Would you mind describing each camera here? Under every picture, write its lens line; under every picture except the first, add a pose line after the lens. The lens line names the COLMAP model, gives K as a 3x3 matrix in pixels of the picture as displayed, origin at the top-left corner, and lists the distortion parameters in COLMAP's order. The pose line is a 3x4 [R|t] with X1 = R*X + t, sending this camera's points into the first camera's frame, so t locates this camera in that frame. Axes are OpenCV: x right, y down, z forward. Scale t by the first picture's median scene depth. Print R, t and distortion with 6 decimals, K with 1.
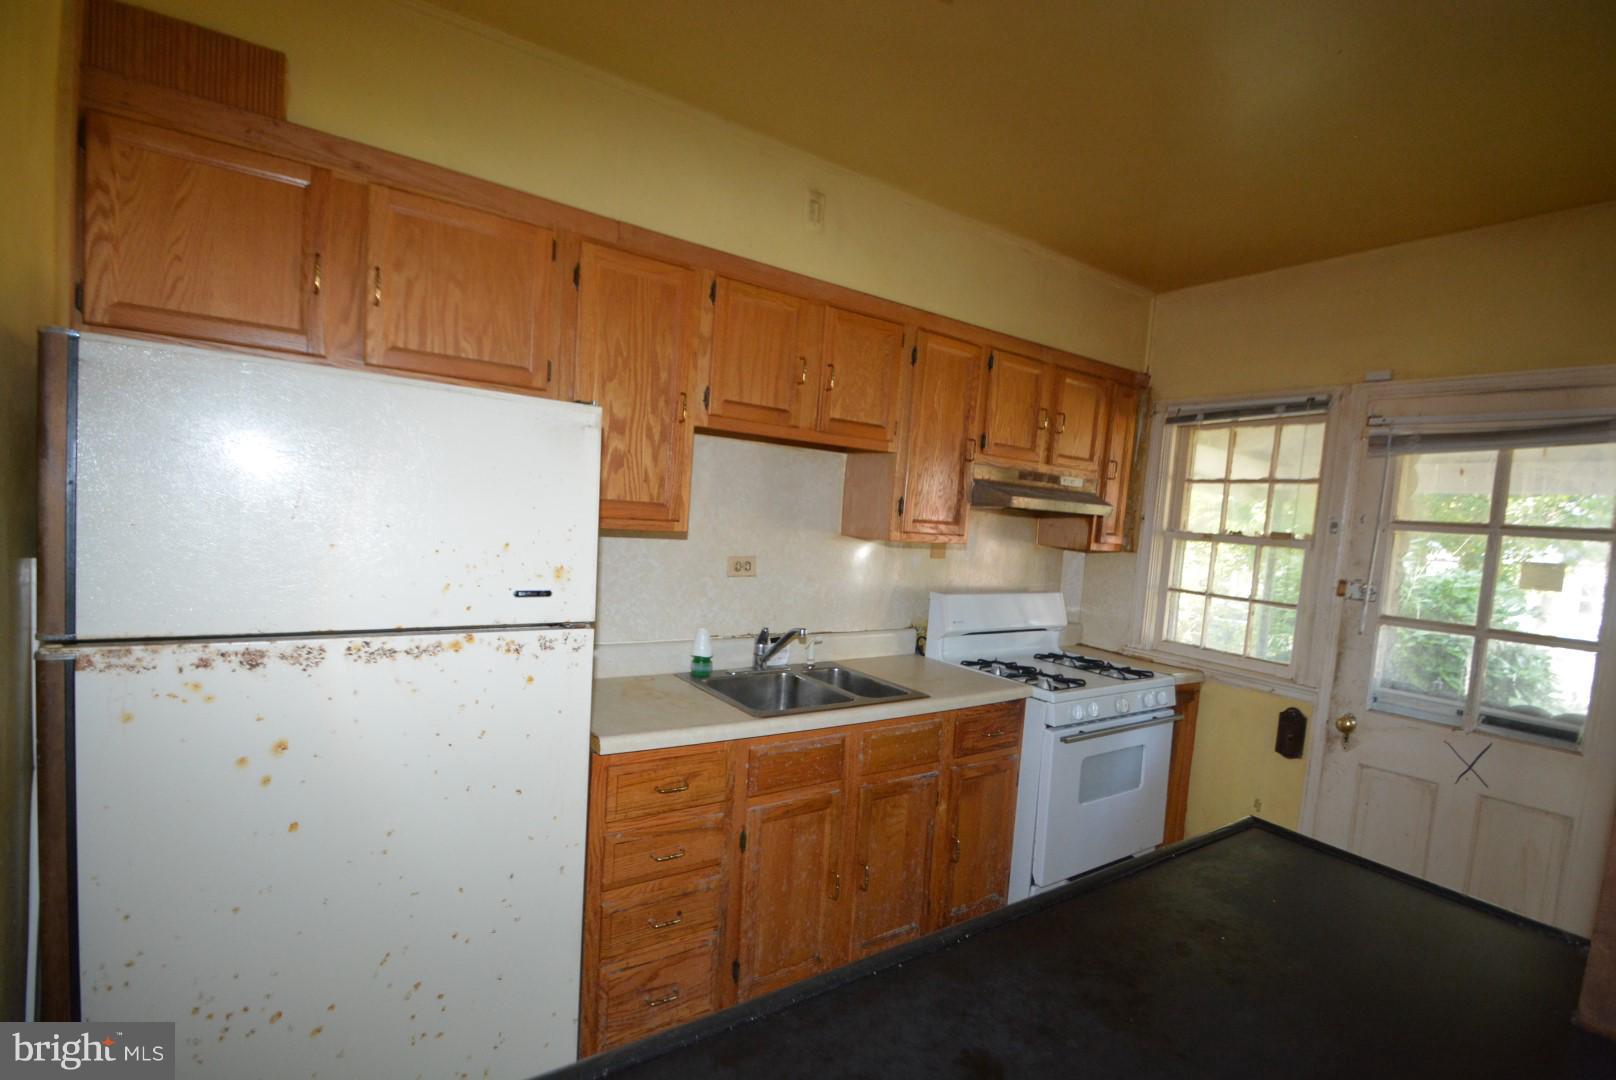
lens RADIAL K [[721.0, 0, 810.3], [0, 721.0, 560.3], [0, 0, 1]] dist [0.001315, -0.010390]
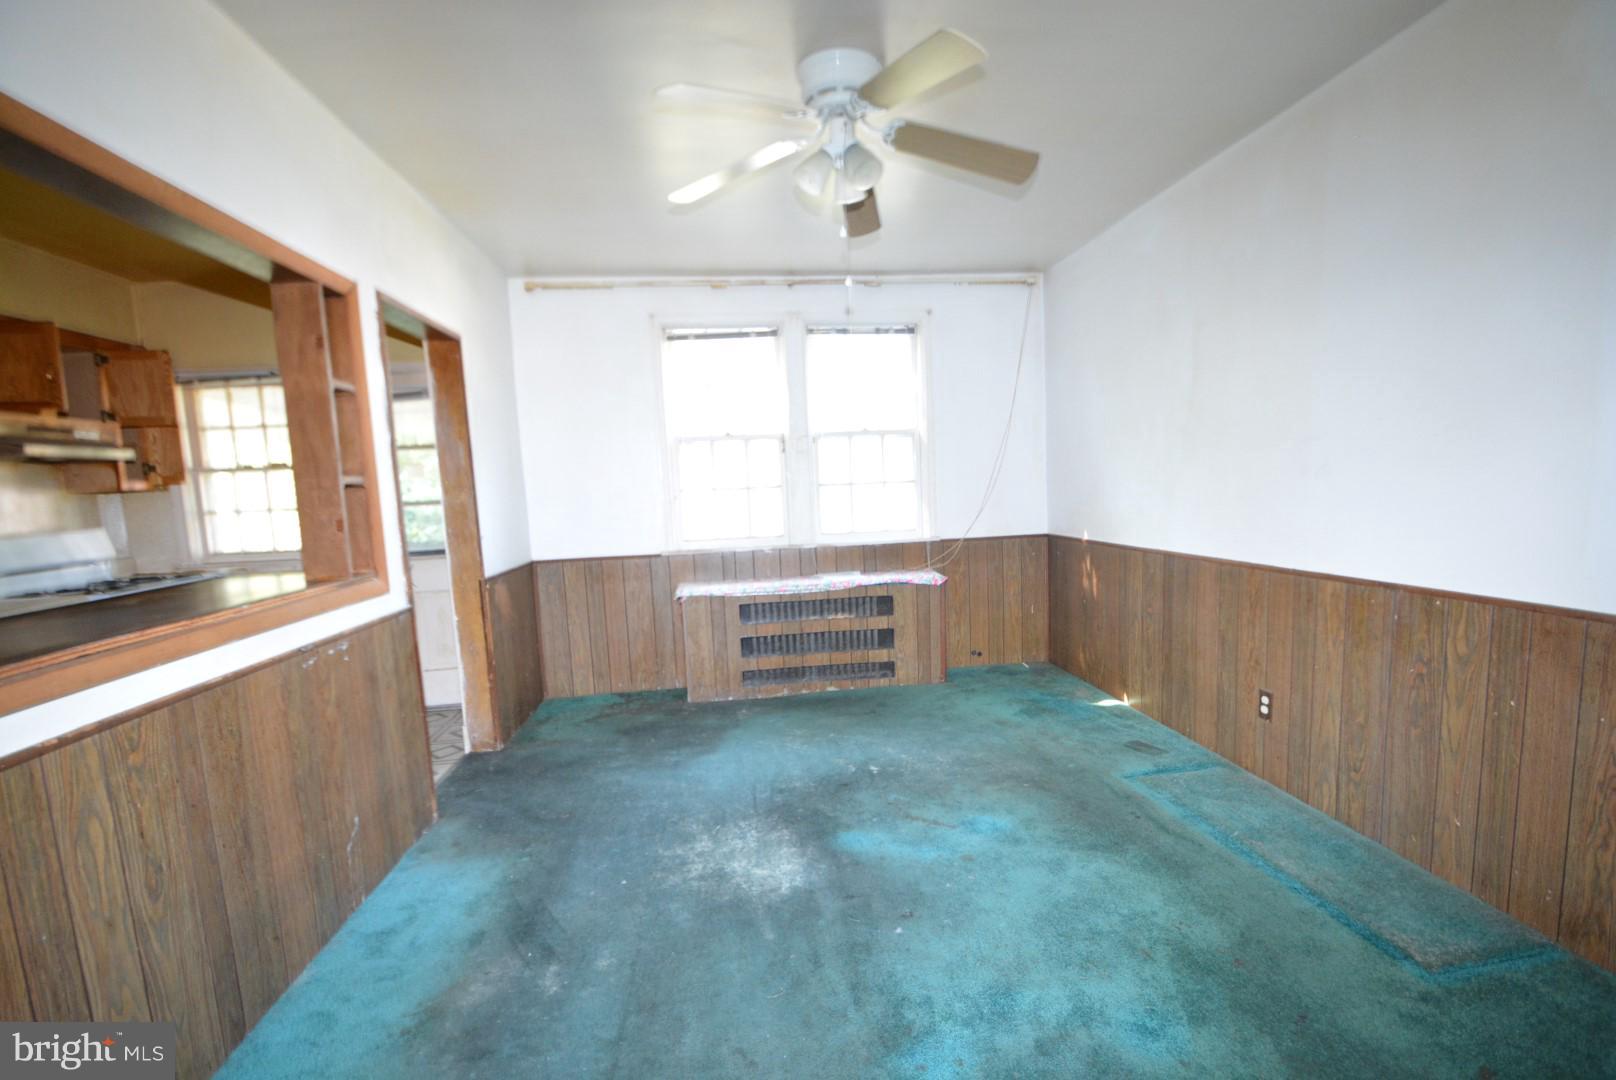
lens RADIAL K [[721.0, 0, 812.6], [0, 721.0, 578.3], [0, 0, 1]] dist [0.001315, -0.010390]
pose [[0.446935, -0.209208, 0.869759, -0.230688], [0.135390, 0.976888, 0.165404, 0.121306], [-0.884261, 0.043832, 0.464931, -0.786933]]
